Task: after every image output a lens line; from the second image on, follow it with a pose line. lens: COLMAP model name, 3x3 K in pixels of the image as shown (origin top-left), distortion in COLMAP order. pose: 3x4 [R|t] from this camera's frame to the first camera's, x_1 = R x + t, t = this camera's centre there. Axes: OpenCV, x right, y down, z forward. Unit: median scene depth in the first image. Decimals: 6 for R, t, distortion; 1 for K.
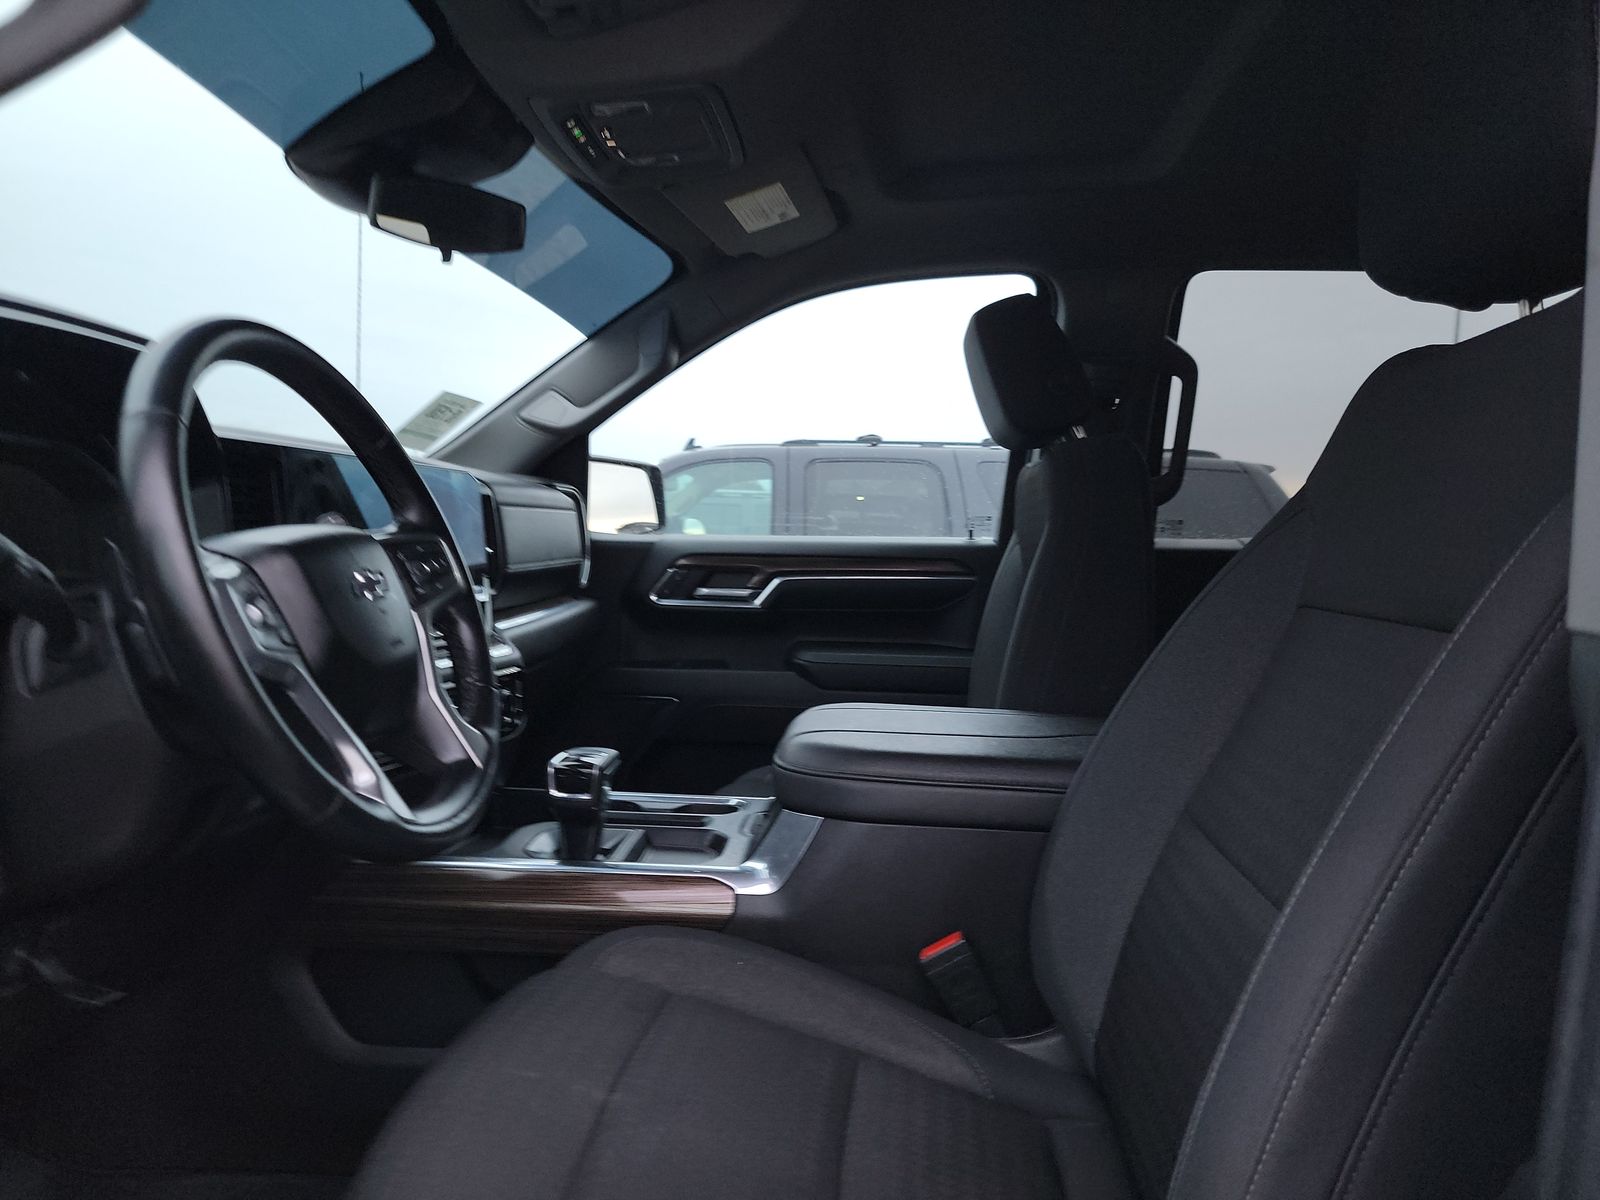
lens RADIAL K [[1097.8, 0, 798.7], [0, 1097.8, 598.2], [0, 0, 1]] dist [0.070572, -0.055562]
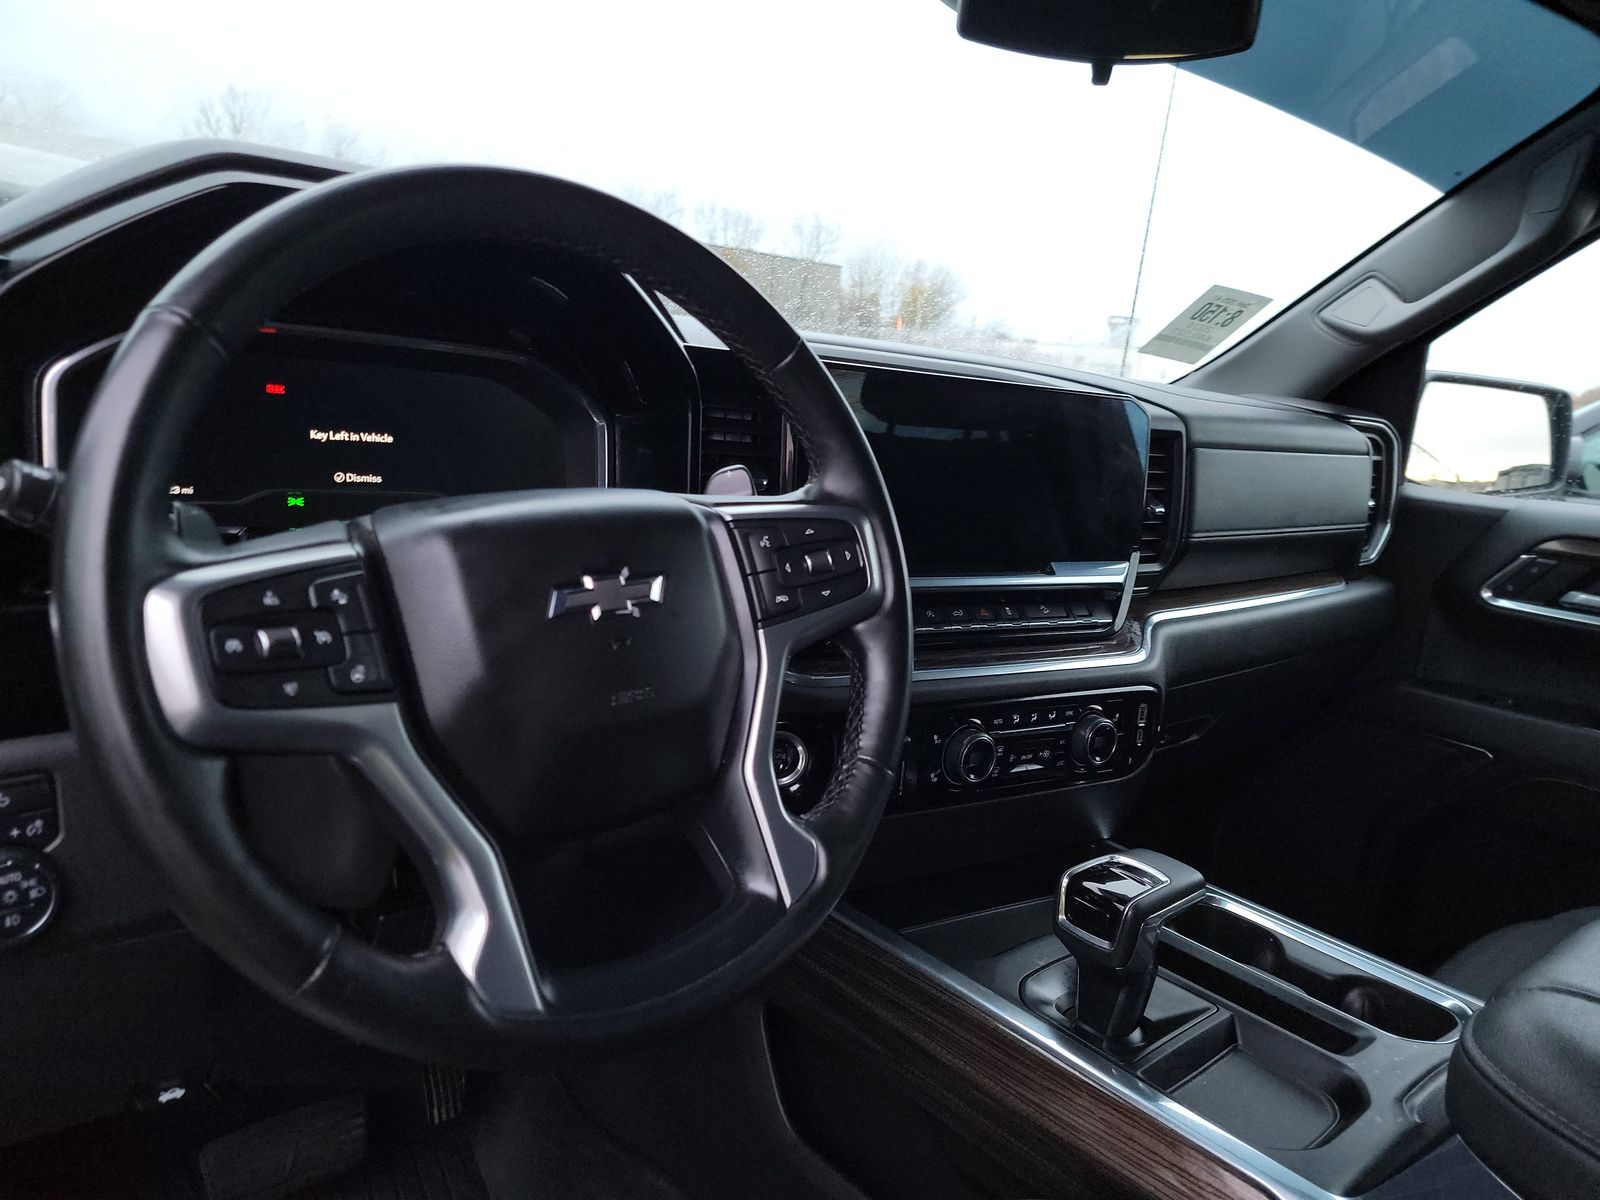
lens RADIAL K [[1097.8, 0, 800.2], [0, 1097.8, 605.7], [0, 0, 1]] dist [0.070572, -0.055562]
pose [[0.702693, 0.178898, -0.688635, 0.044291], [-0.116433, 0.983739, 0.136752, -0.038829], [0.701902, -0.015915, 0.712096, 0.235346]]
